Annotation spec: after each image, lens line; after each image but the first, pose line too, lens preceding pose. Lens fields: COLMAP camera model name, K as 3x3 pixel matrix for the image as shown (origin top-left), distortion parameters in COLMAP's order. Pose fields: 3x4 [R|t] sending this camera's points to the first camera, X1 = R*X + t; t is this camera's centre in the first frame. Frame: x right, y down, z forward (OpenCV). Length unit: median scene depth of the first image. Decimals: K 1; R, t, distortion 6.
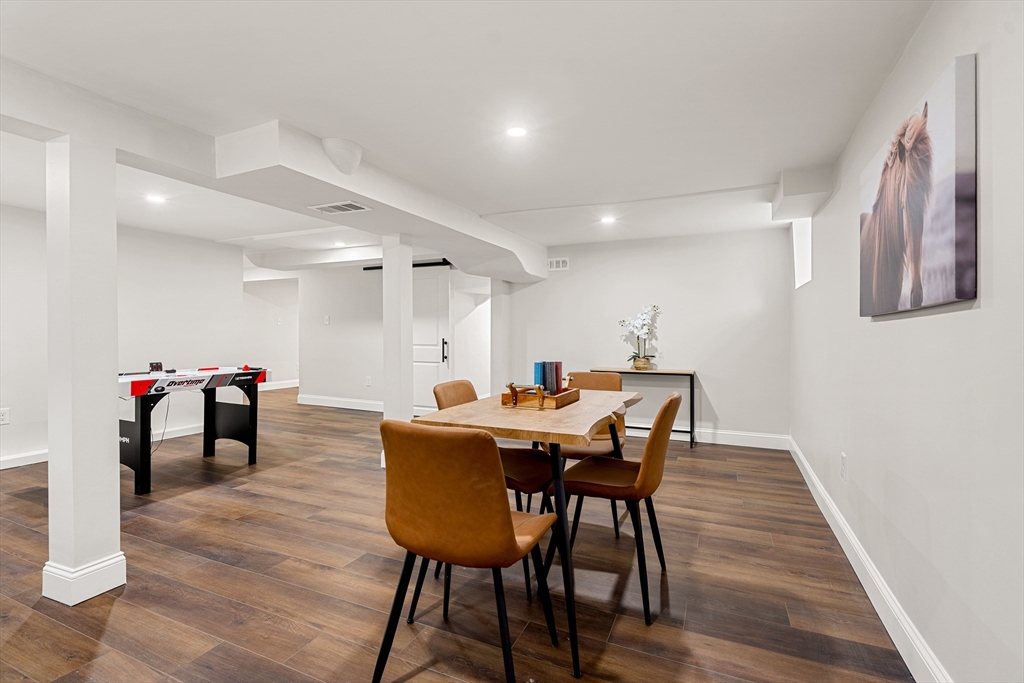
lens RADIAL K [[469.4, 0, 514.1], [0, 469.4, 339.0], [0, 0, 1]] dist [-0.005014, 0.001735]
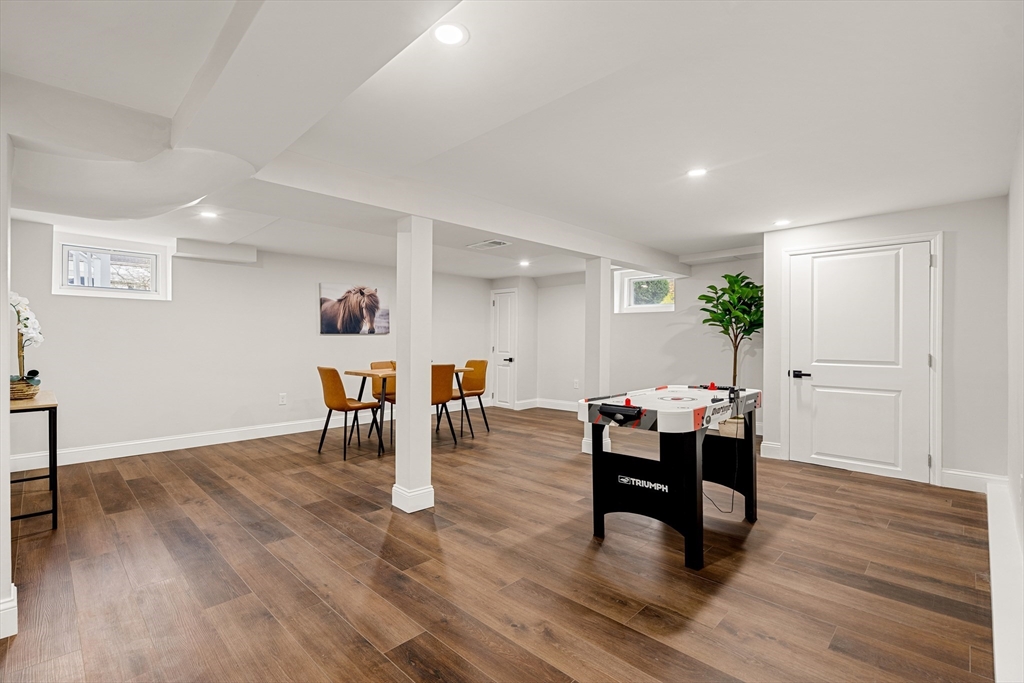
lens RADIAL K [[469.4, 0, 510.8], [0, 469.4, 340.0], [0, 0, 1]] dist [-0.005014, 0.001735]
pose [[-0.937548, -0.006628, 0.347793, -0.864030], [-0.003964, 0.999957, 0.008372, -0.018882], [-0.347833, 0.006470, -0.937534, 2.153067]]
